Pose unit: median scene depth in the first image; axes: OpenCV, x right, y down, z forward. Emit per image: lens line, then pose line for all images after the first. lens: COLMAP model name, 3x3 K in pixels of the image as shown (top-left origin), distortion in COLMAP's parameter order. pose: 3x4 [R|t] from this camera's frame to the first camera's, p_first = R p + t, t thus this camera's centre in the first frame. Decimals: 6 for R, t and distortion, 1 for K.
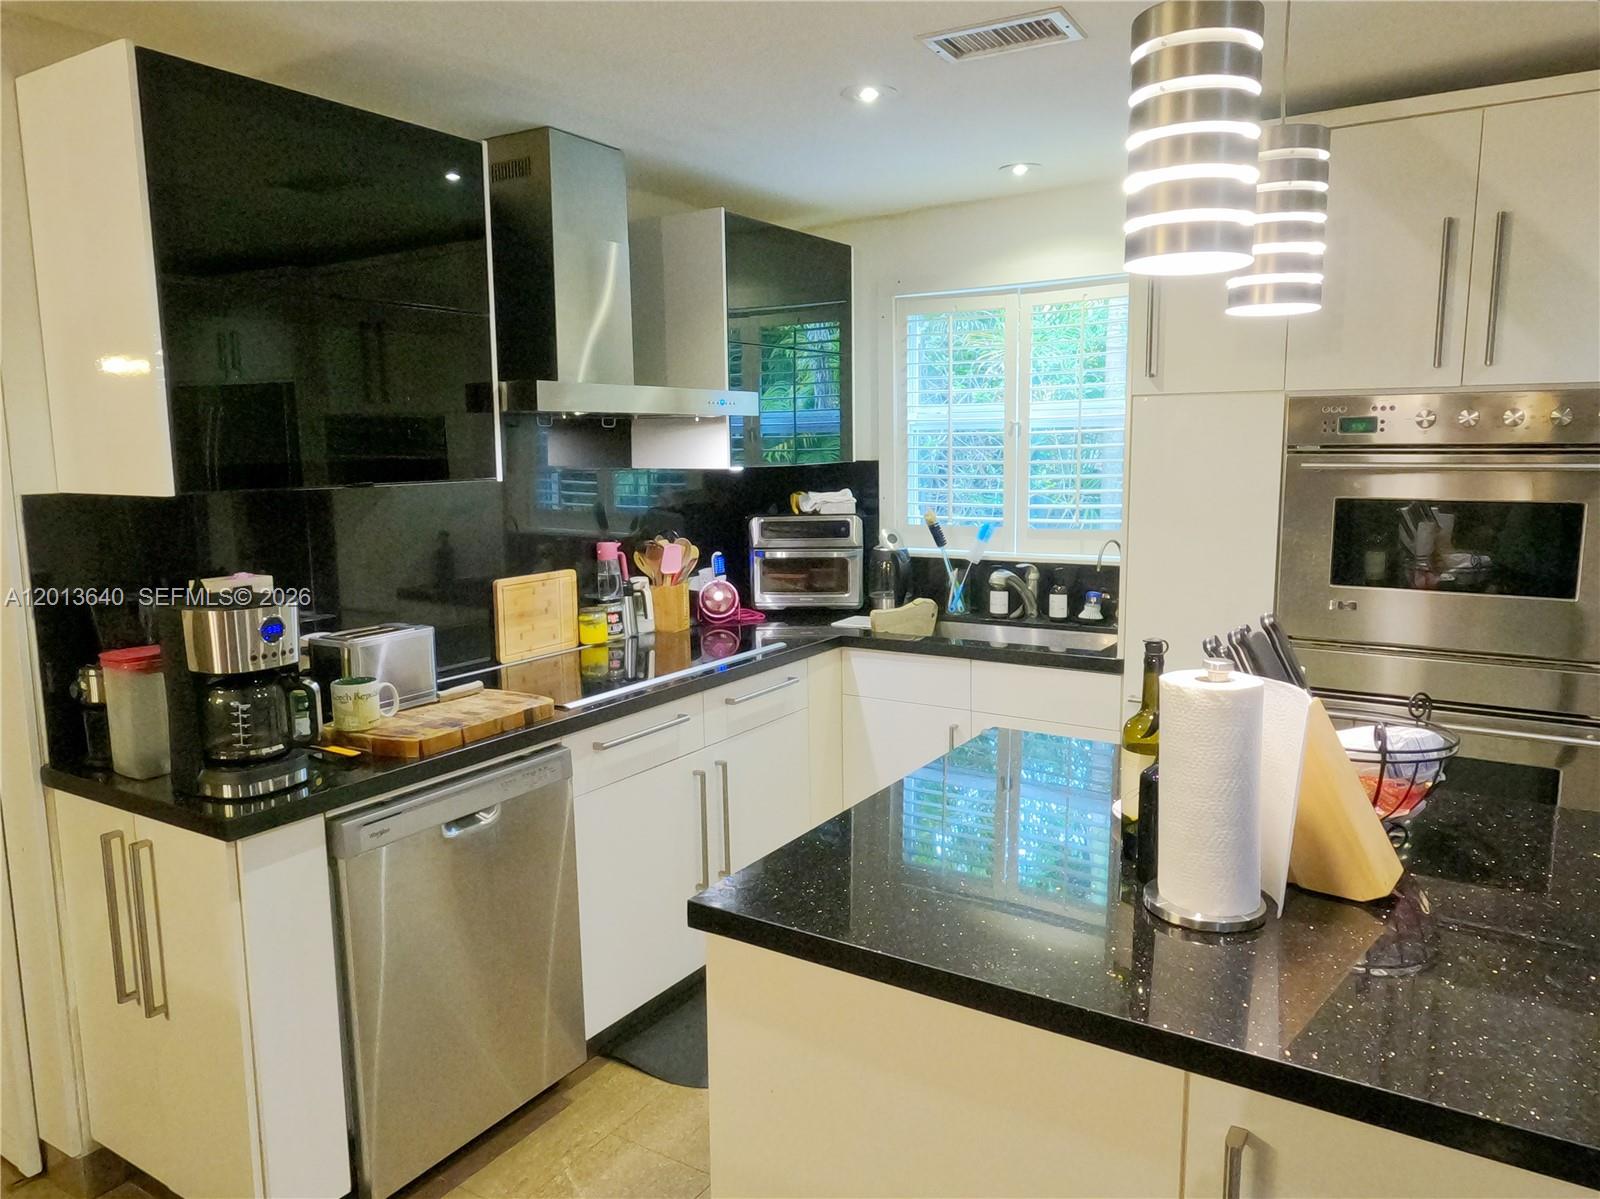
lens RADIAL K [[1090.0, 0, 792.0], [0, 1090.0, 589.3], [0, 0, 1]] dist [0.000940, -0.000258]
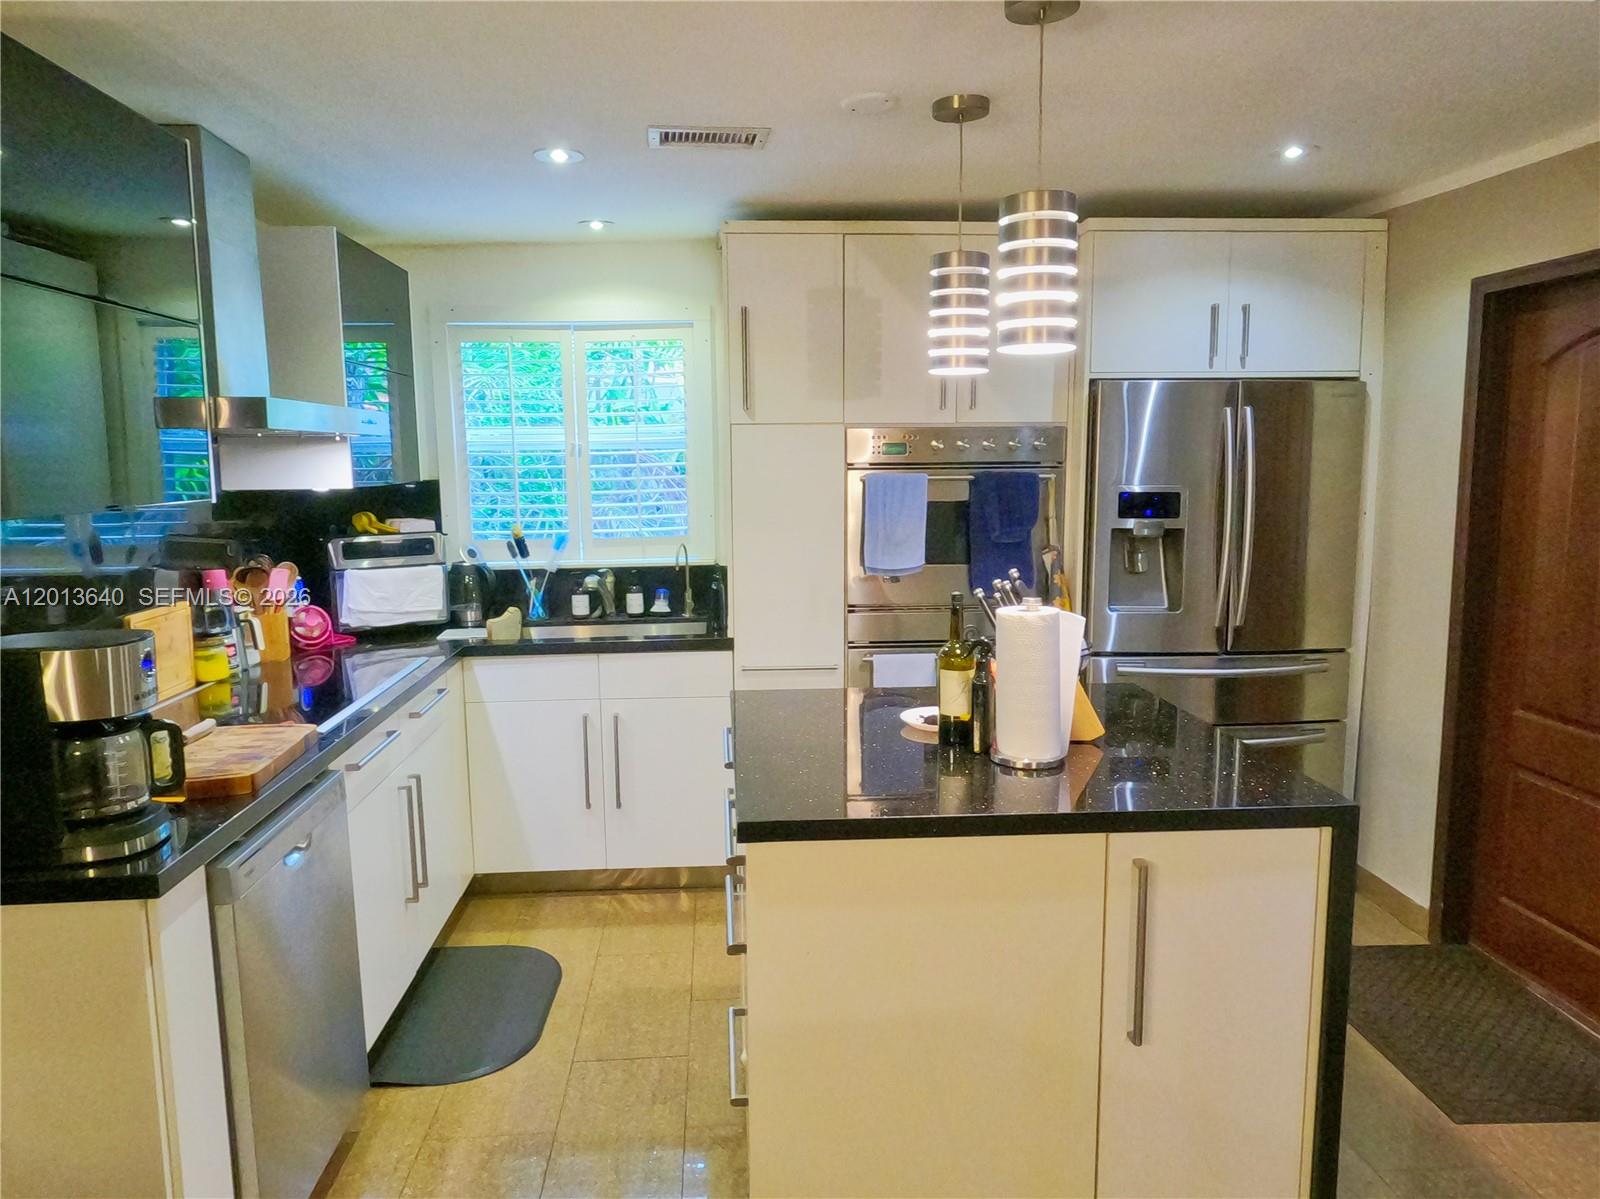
lens RADIAL K [[1090.0, 0, 772.9], [0, 1090.0, 593.8], [0, 0, 1]] dist [0.000940, -0.000258]
pose [[0.816599, -0.071585, 0.572749, -0.297704], [0.079717, 0.996758, 0.010923, 0.004345], [-0.571674, 0.036738, 0.819658, -0.029381]]
